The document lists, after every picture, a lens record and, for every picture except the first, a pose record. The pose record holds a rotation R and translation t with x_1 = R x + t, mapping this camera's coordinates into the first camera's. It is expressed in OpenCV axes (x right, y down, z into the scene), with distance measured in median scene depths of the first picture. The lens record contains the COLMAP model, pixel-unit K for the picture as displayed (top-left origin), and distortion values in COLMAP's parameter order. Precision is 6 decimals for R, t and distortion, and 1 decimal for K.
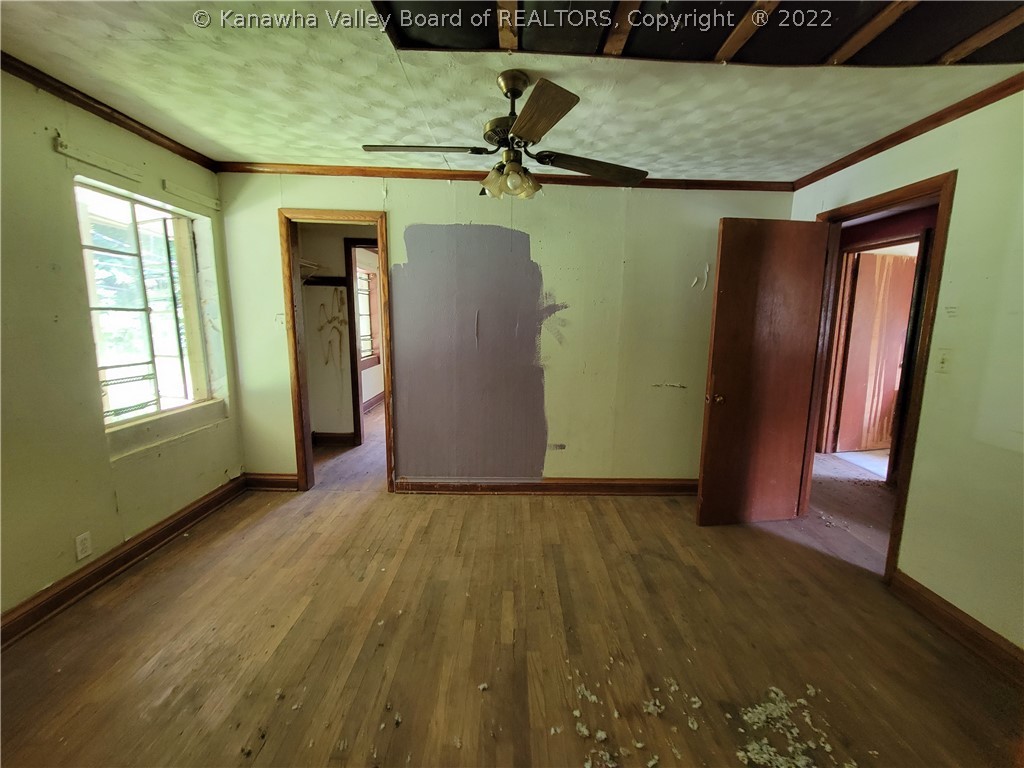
lens RADIAL K [[425.6, 0, 518.3], [0, 425.6, 384.4], [0, 0, 1]] dist [-0.000053, -0.000006]
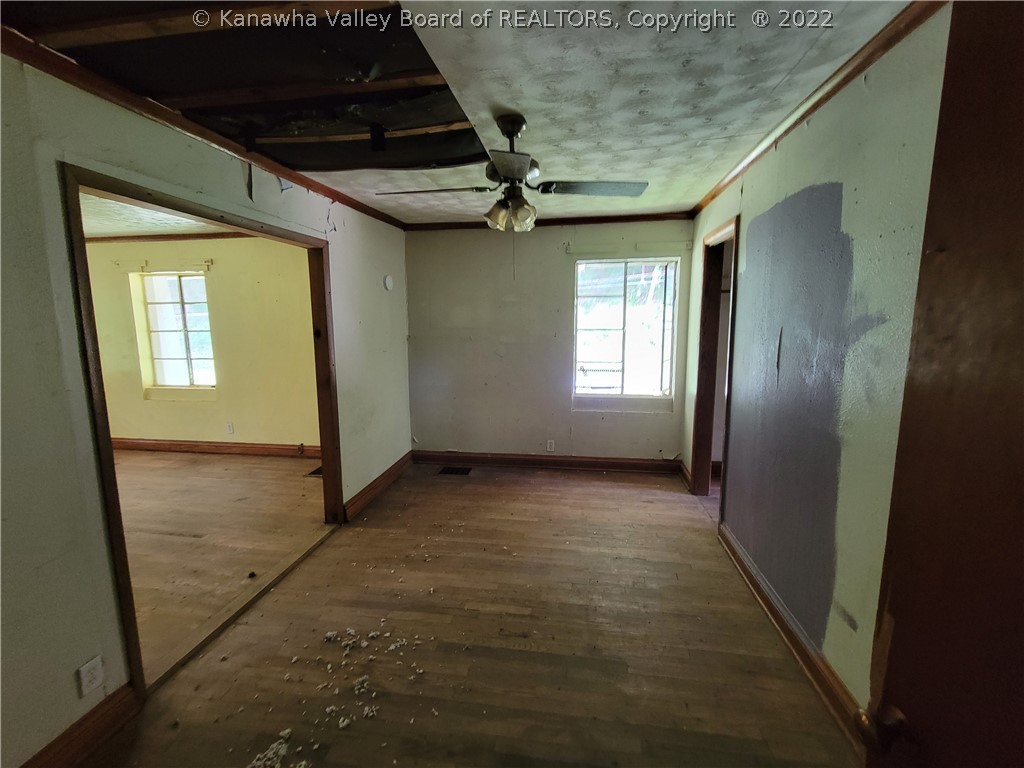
lens RADIAL K [[425.6, 0, 518.3], [0, 425.6, 384.4], [0, 0, 1]] dist [-0.000053, -0.000006]
pose [[-0.175813, 0.132042, -0.975528, 0.908518], [-0.141399, 0.977300, 0.157765, -0.197716], [0.974216, 0.165676, -0.153152, 1.053661]]
